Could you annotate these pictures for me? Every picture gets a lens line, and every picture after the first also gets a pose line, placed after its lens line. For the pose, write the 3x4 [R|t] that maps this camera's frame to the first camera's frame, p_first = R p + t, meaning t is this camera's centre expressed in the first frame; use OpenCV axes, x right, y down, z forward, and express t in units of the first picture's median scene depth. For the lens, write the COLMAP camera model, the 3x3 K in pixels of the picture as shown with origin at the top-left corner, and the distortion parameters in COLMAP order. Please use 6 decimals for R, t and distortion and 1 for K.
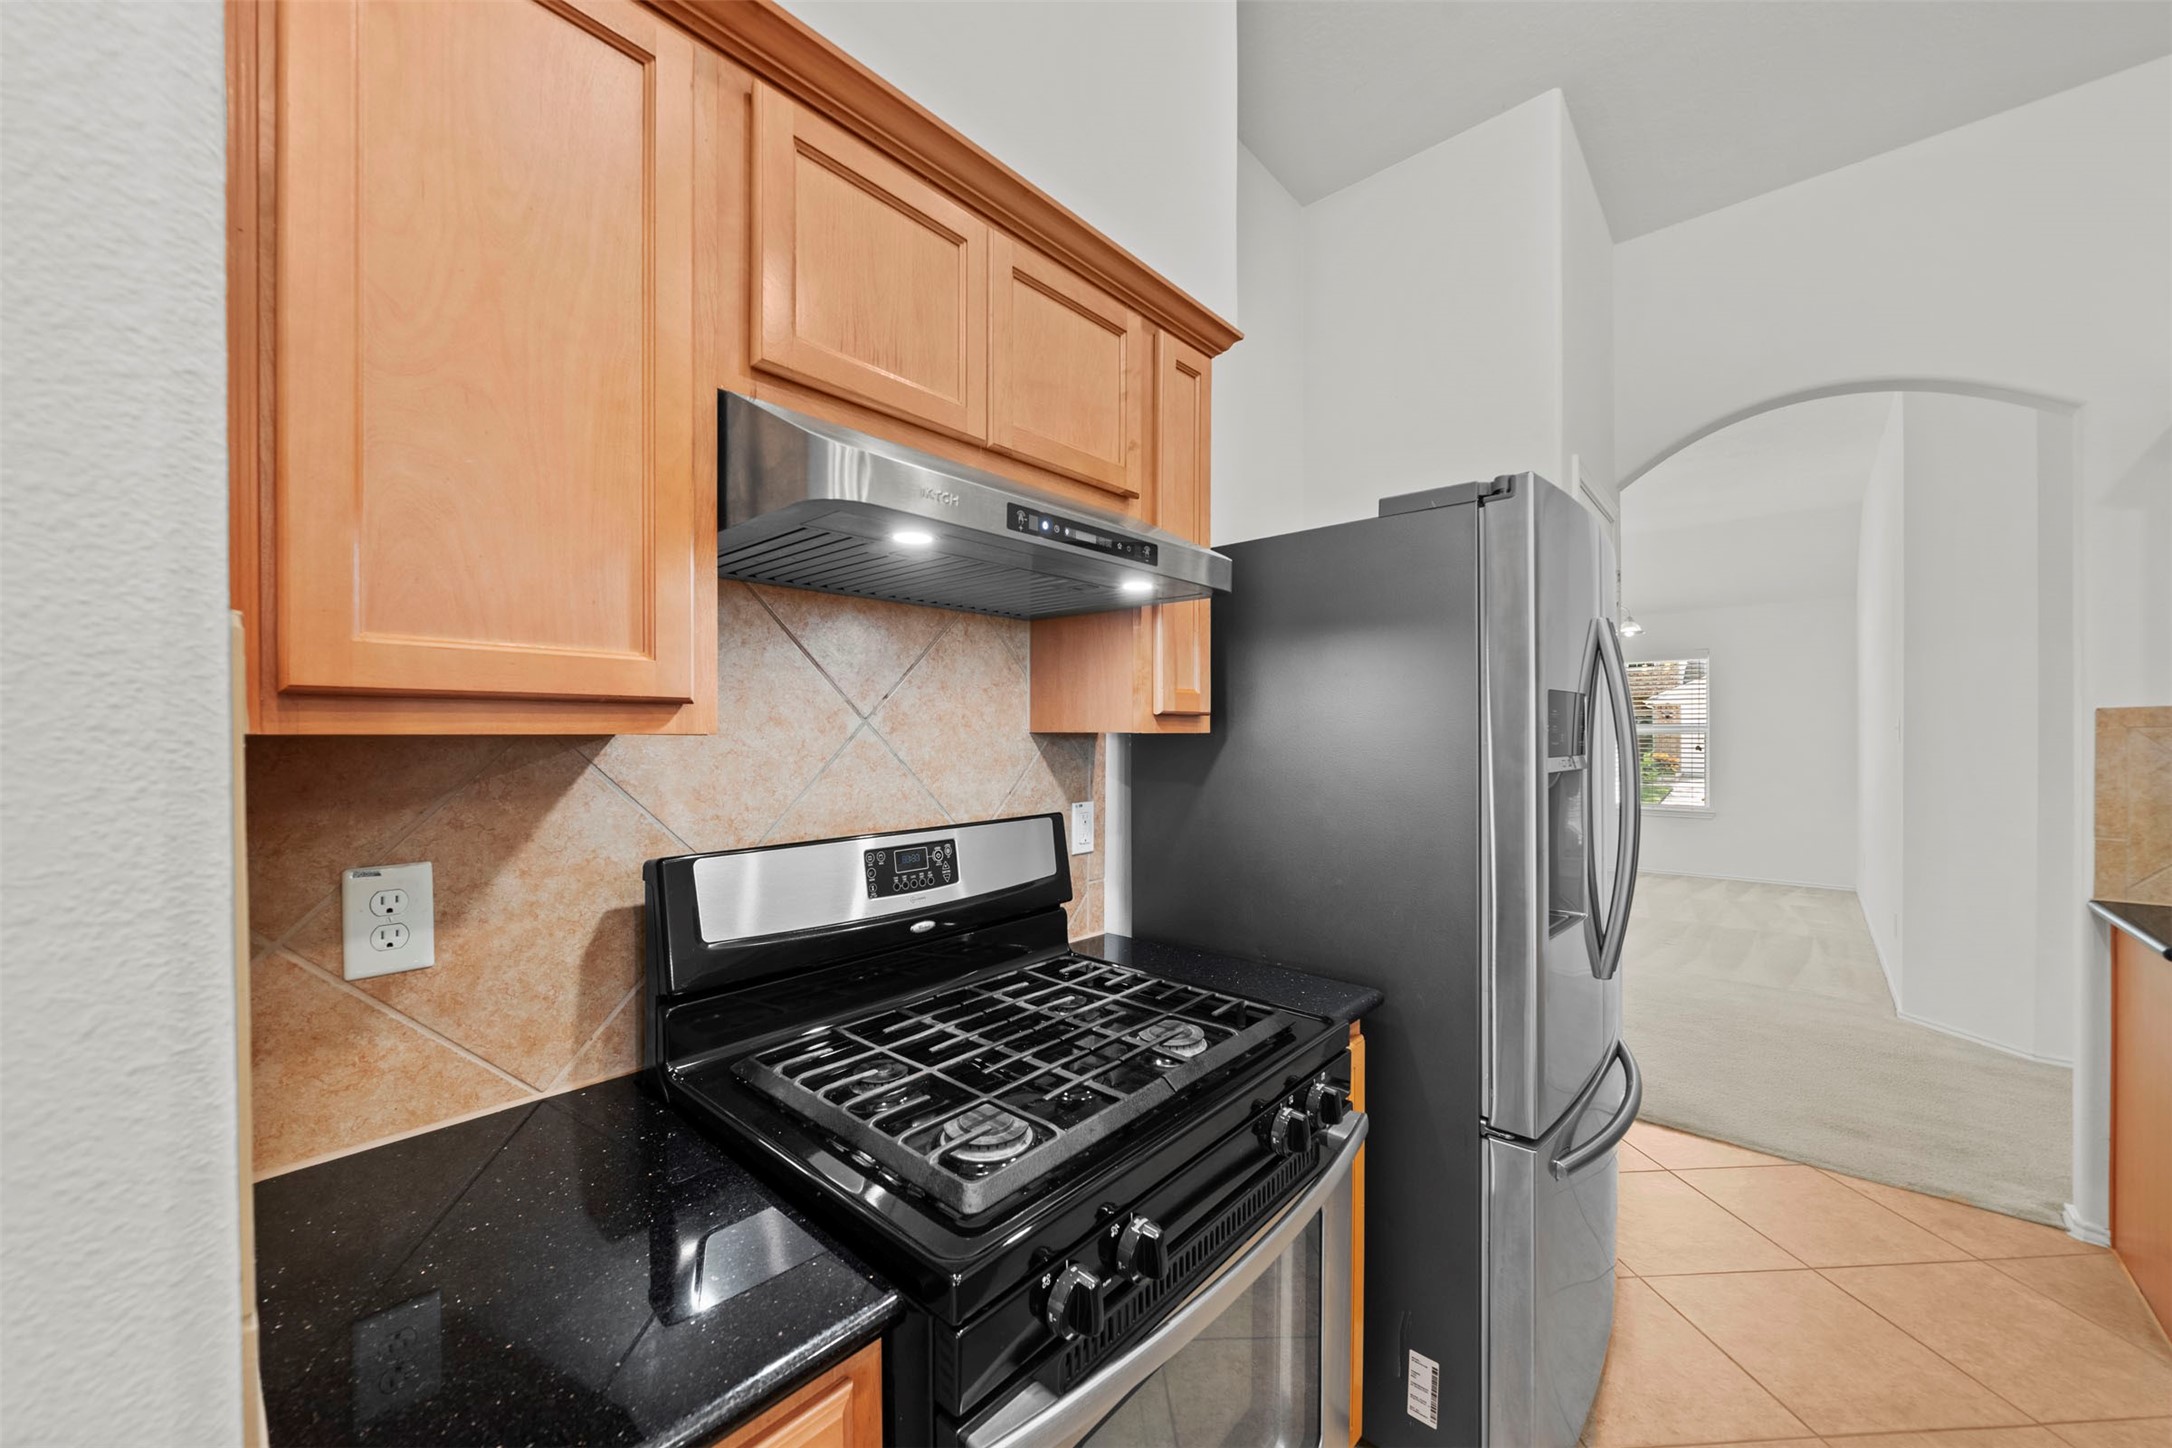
lens RADIAL K [[827.2, 0, 1076.6], [0, 827.2, 739.7], [0, 0, 1]] dist [-0.012440, 0.002137]
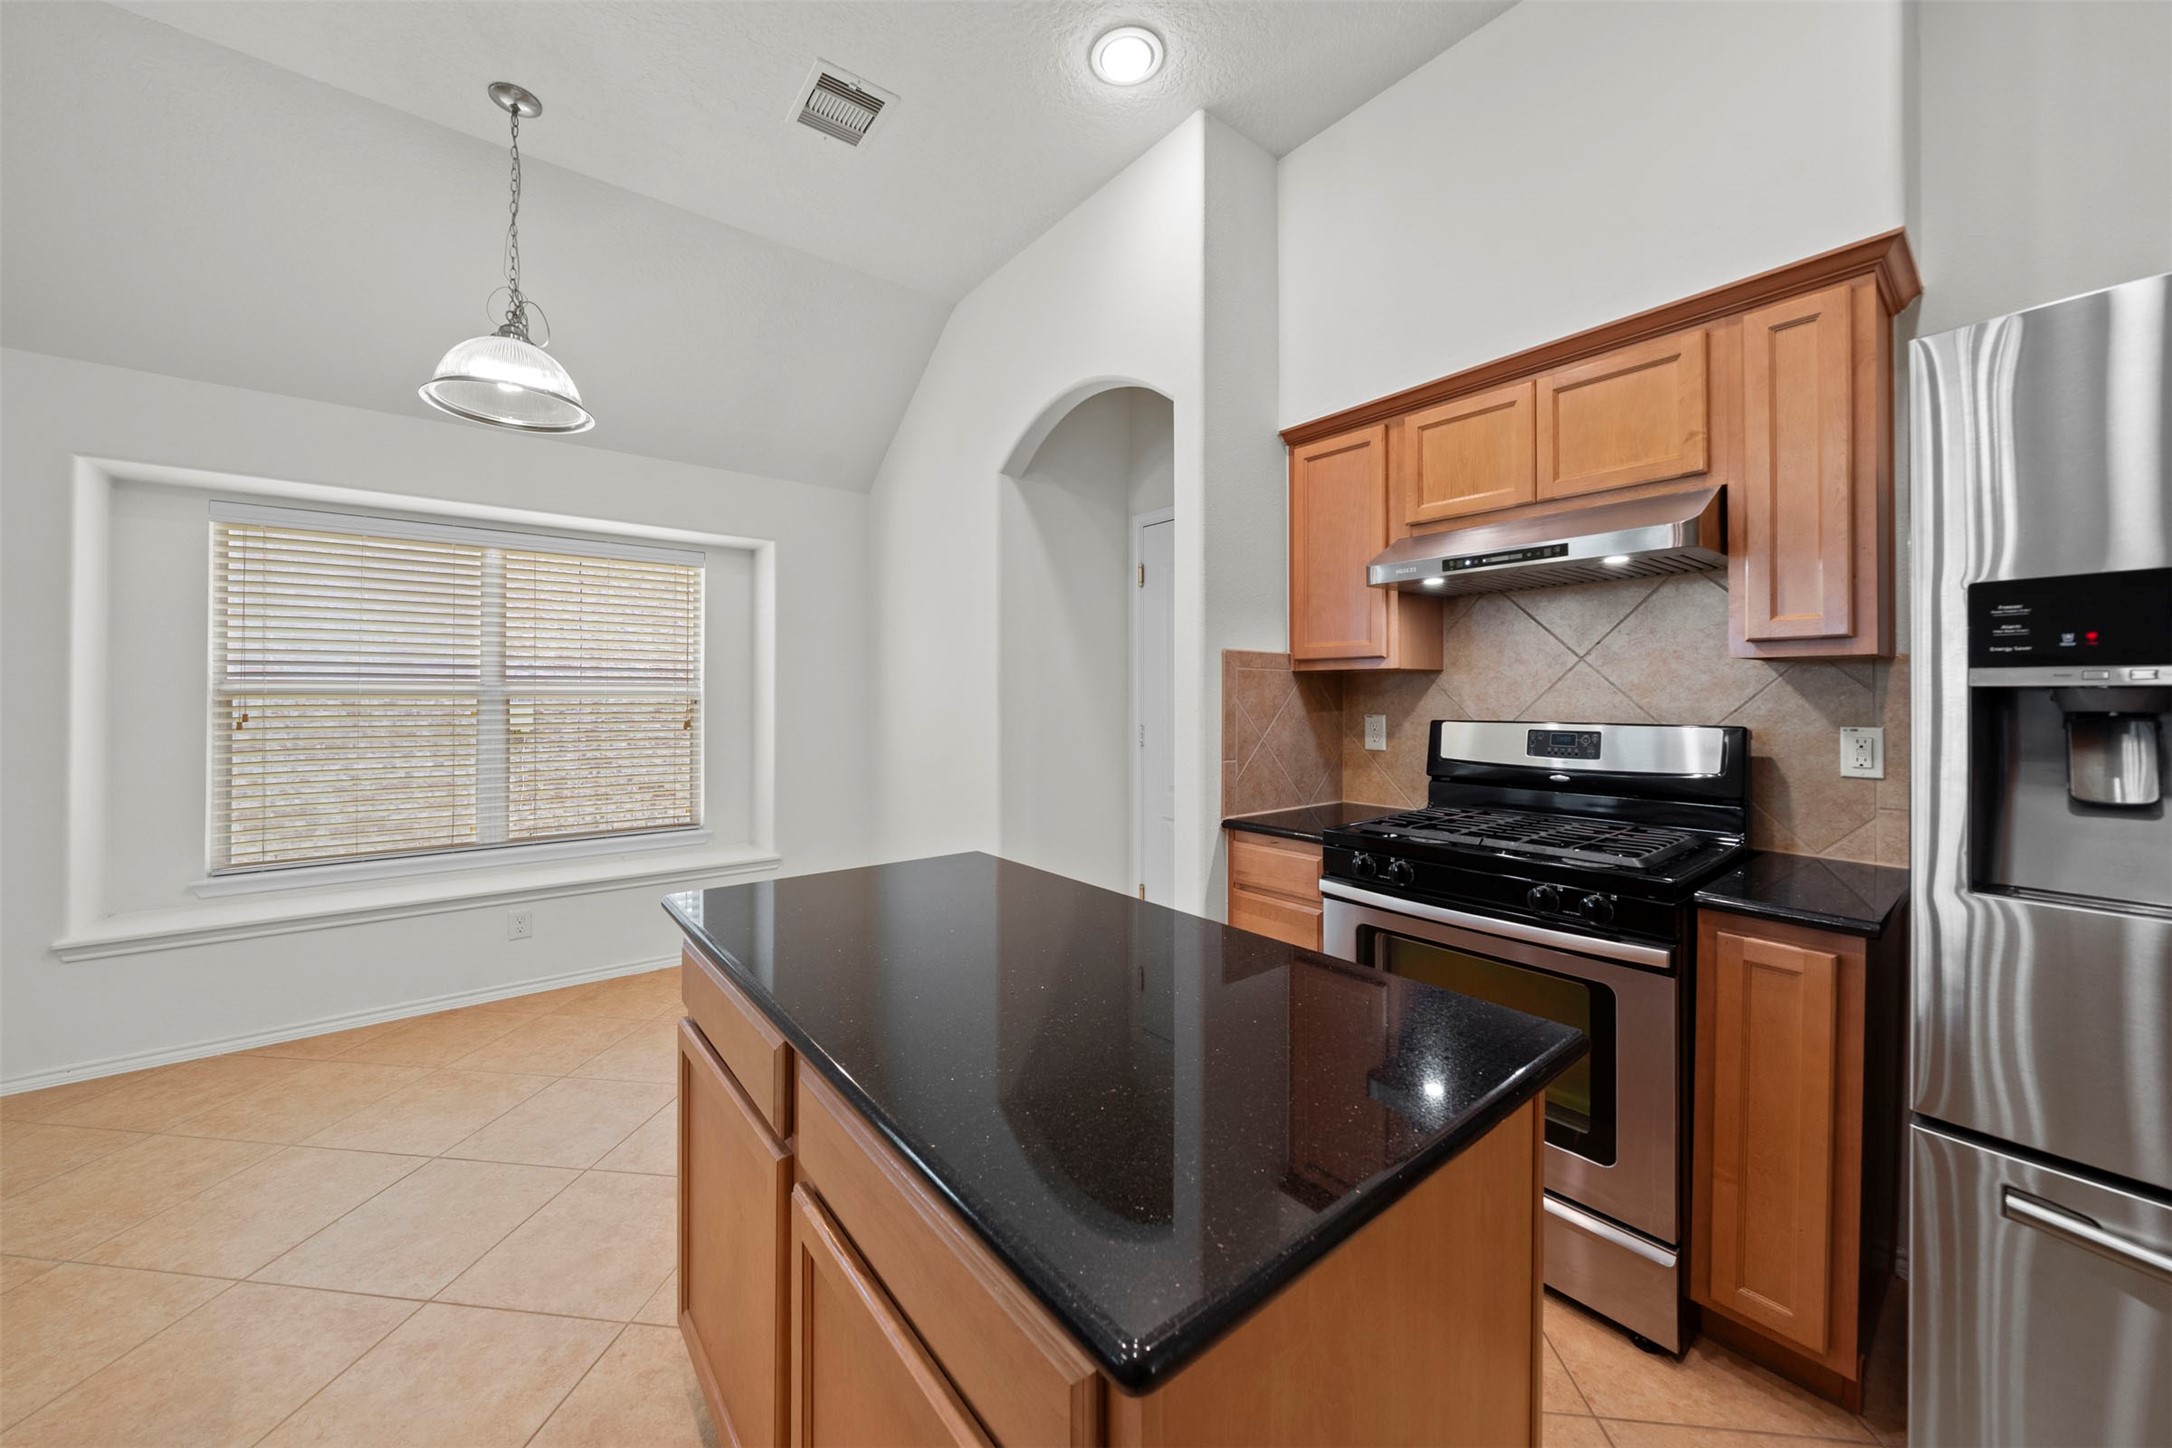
lens RADIAL K [[773.8, 0, 1072.2], [0, 773.8, 690.2], [0, 0, 1]] dist [-0.011778, 0.001163]
pose [[-0.177798, -0.002438, -0.984064, 1.515883], [-0.006241, 0.999980, -0.001350, 0.050782], [0.984047, 0.005902, -0.177810, 0.277286]]
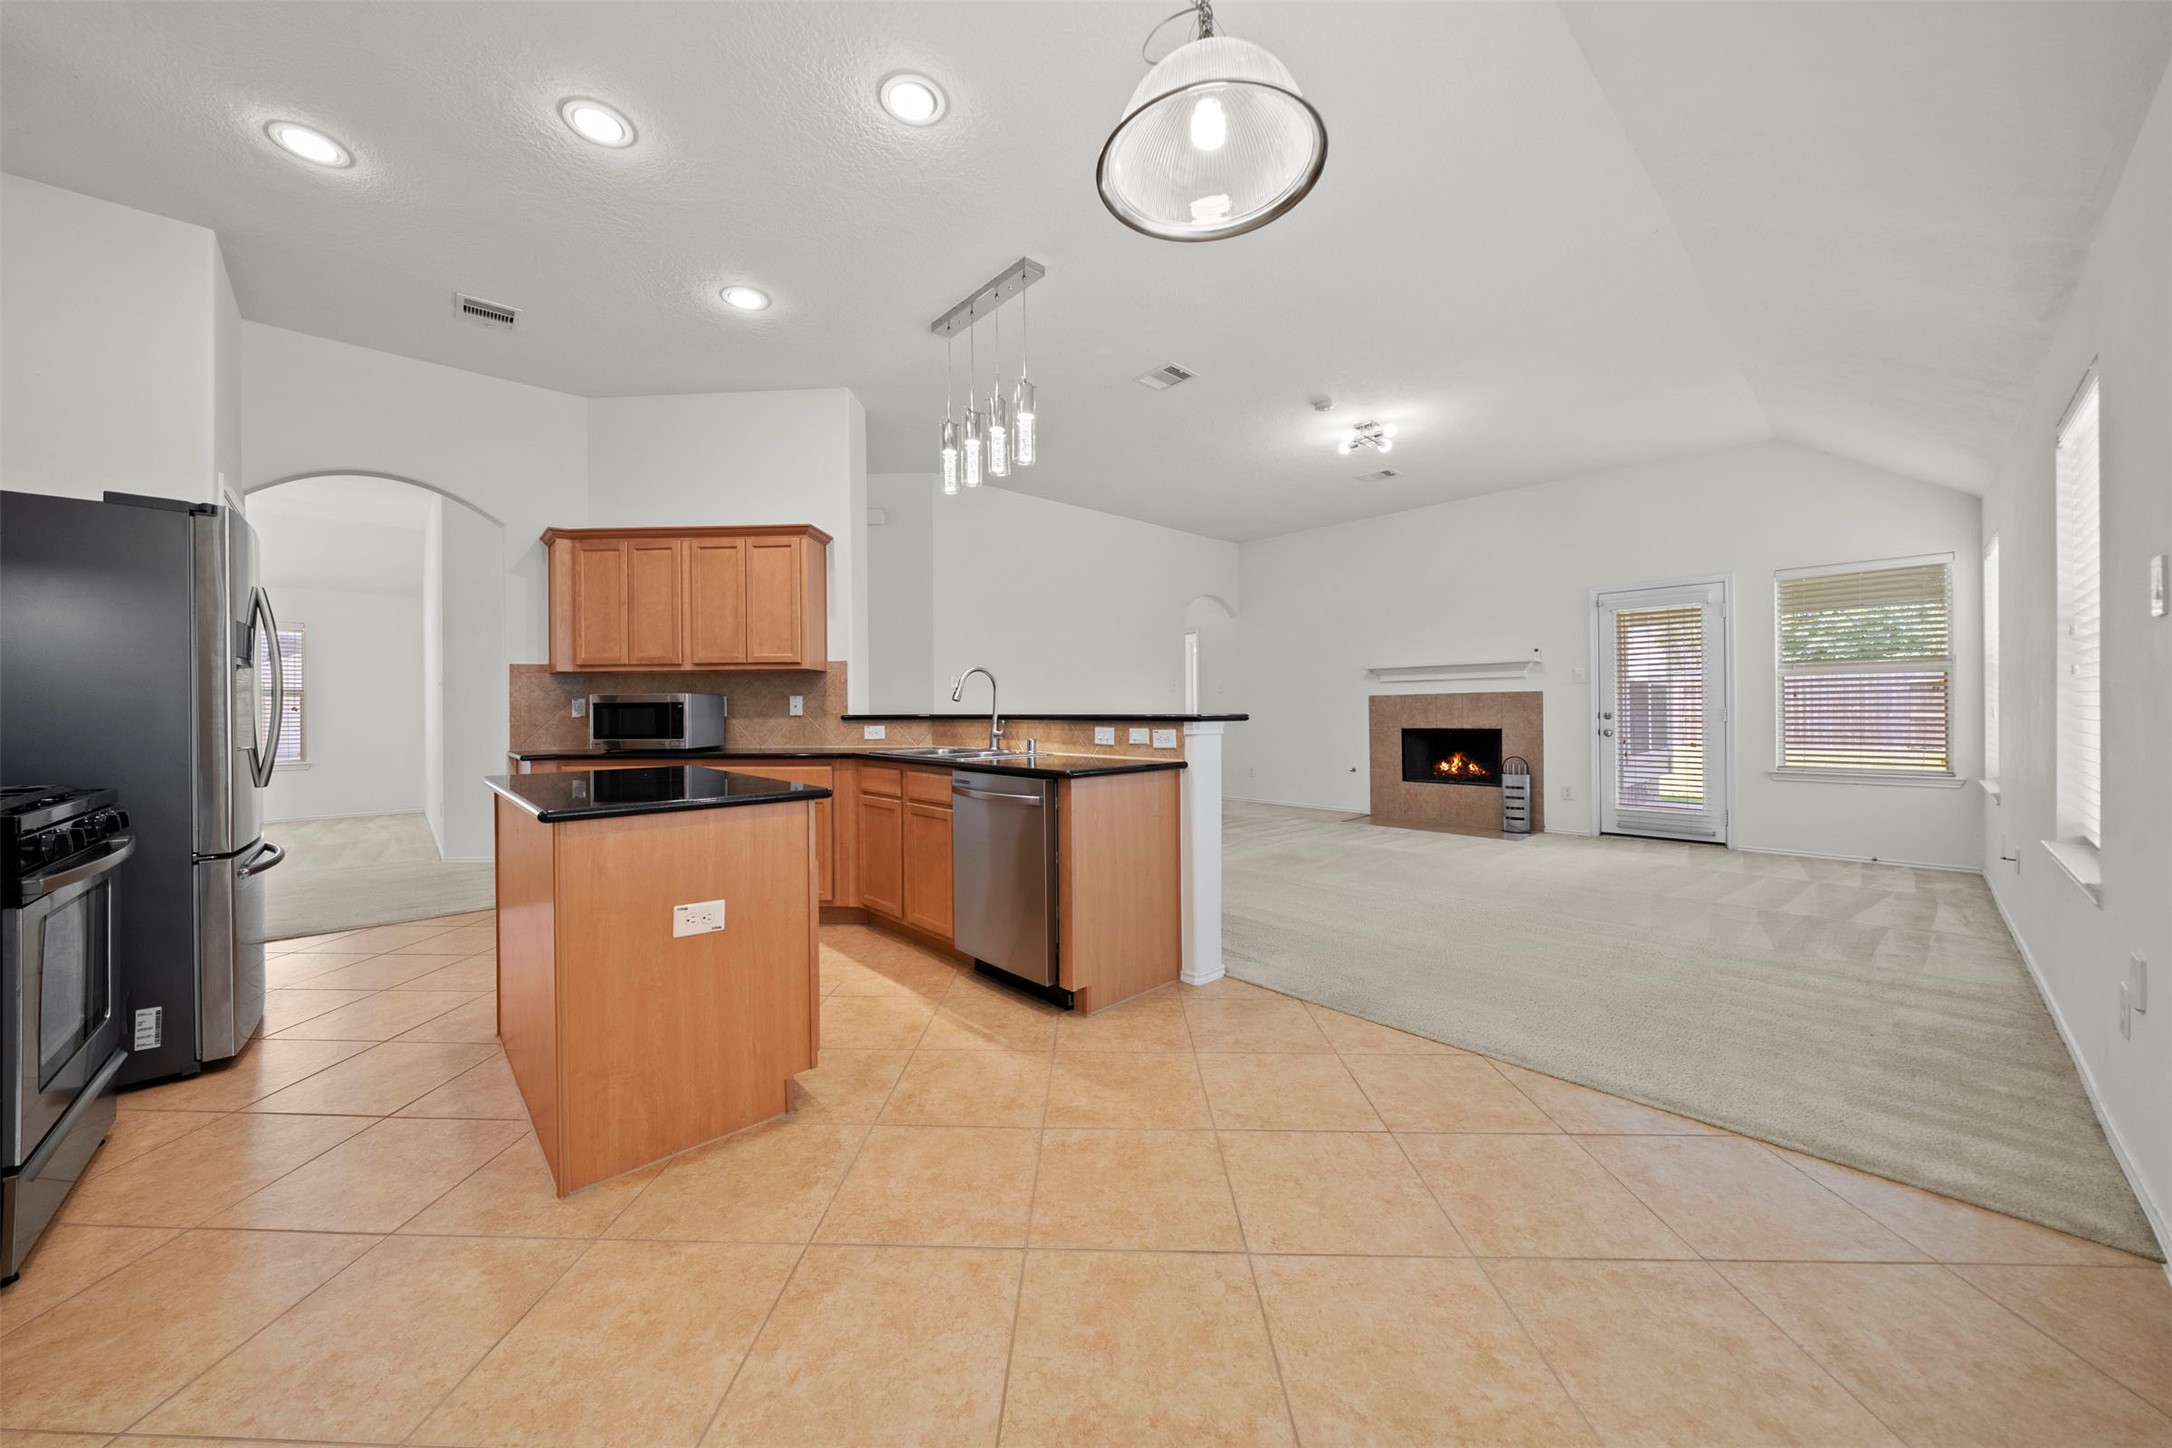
lens RADIAL K [[773.8, 0, 1072.6], [0, 773.8, 709.9], [0, 0, 1]] dist [-0.011778, 0.001163]
pose [[0.112677, 0.006042, 0.993613, -1.006390], [0.014088, 0.999871, -0.007678, 0.193602], [-0.993532, 0.014863, 0.112577, -1.165275]]
